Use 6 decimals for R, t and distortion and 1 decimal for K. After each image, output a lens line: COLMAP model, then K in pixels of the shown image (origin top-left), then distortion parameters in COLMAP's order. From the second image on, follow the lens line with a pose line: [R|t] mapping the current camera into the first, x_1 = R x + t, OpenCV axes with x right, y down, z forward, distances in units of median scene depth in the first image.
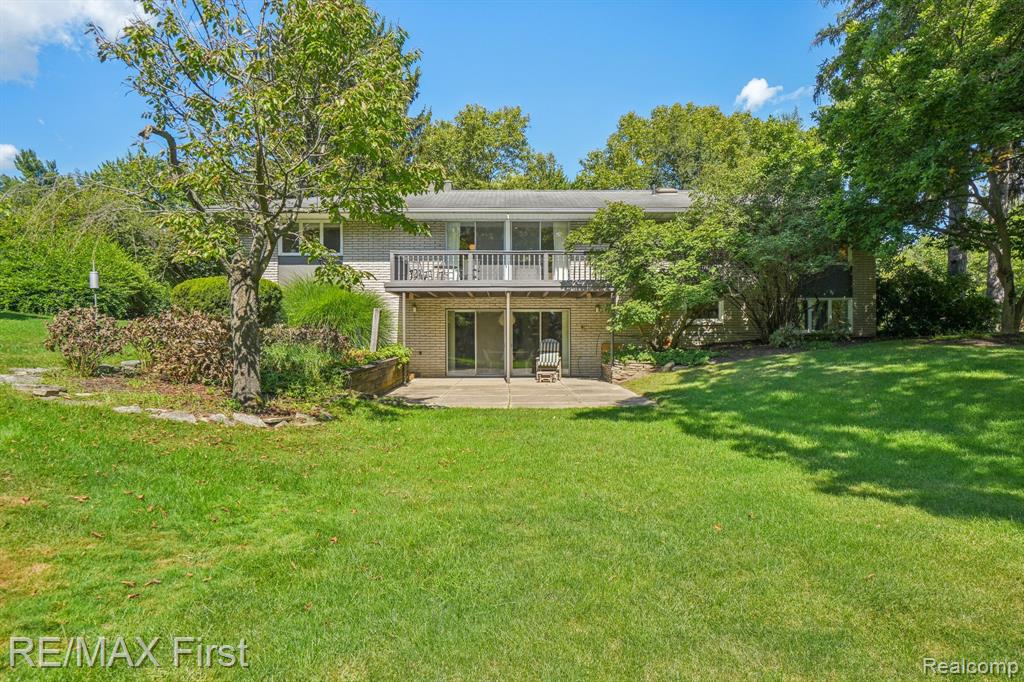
lens RADIAL K [[607.4, 0, 520.4], [0, 607.4, 341.3], [0, 0, 1]] dist [-0.002990, -0.000200]
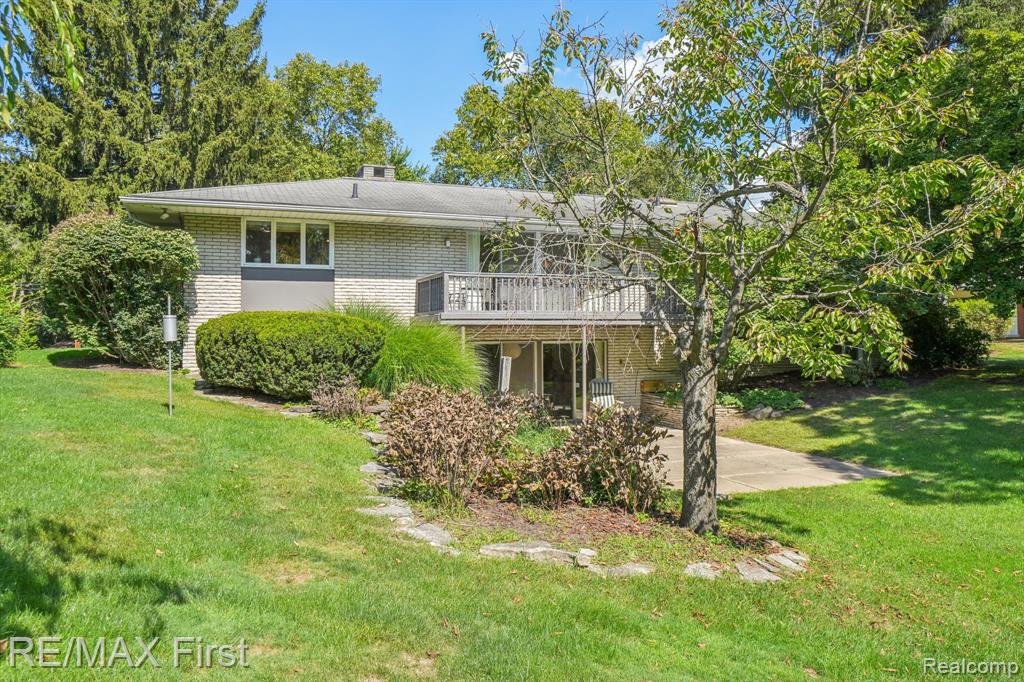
lens RADIAL K [[726.2, 0, 511.8], [0, 726.2, 335.2], [0, 0, 1]] dist [0.001264, -0.000235]
pose [[0.939247, -0.001103, 0.343240, -0.392534], [0.003950, 0.999963, -0.007597, -0.053671], [-0.343219, 0.008492, 0.939217, 0.098554]]
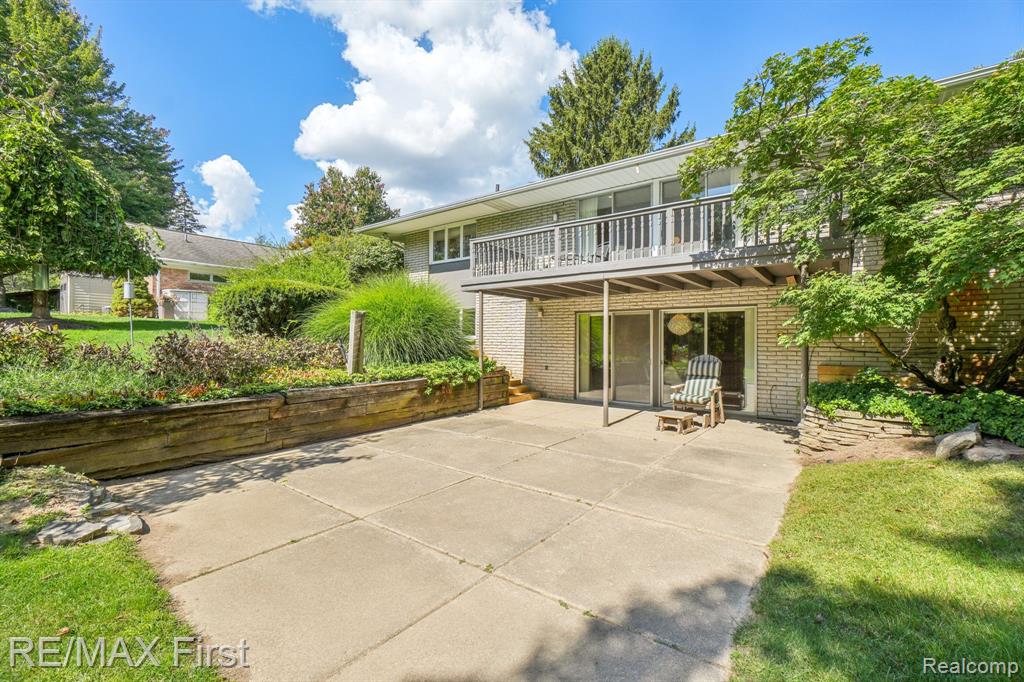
lens RADIAL K [[446.1, 0, 511.8], [0, 446.1, 335.9], [0, 0, 1]] dist [-0.001798, 0.000459]
pose [[0.786495, 0.001456, -0.617594, 0.163787], [-0.015284, 0.999737, -0.017107, -0.012452], [0.617407, 0.022894, 0.786311, 0.506821]]
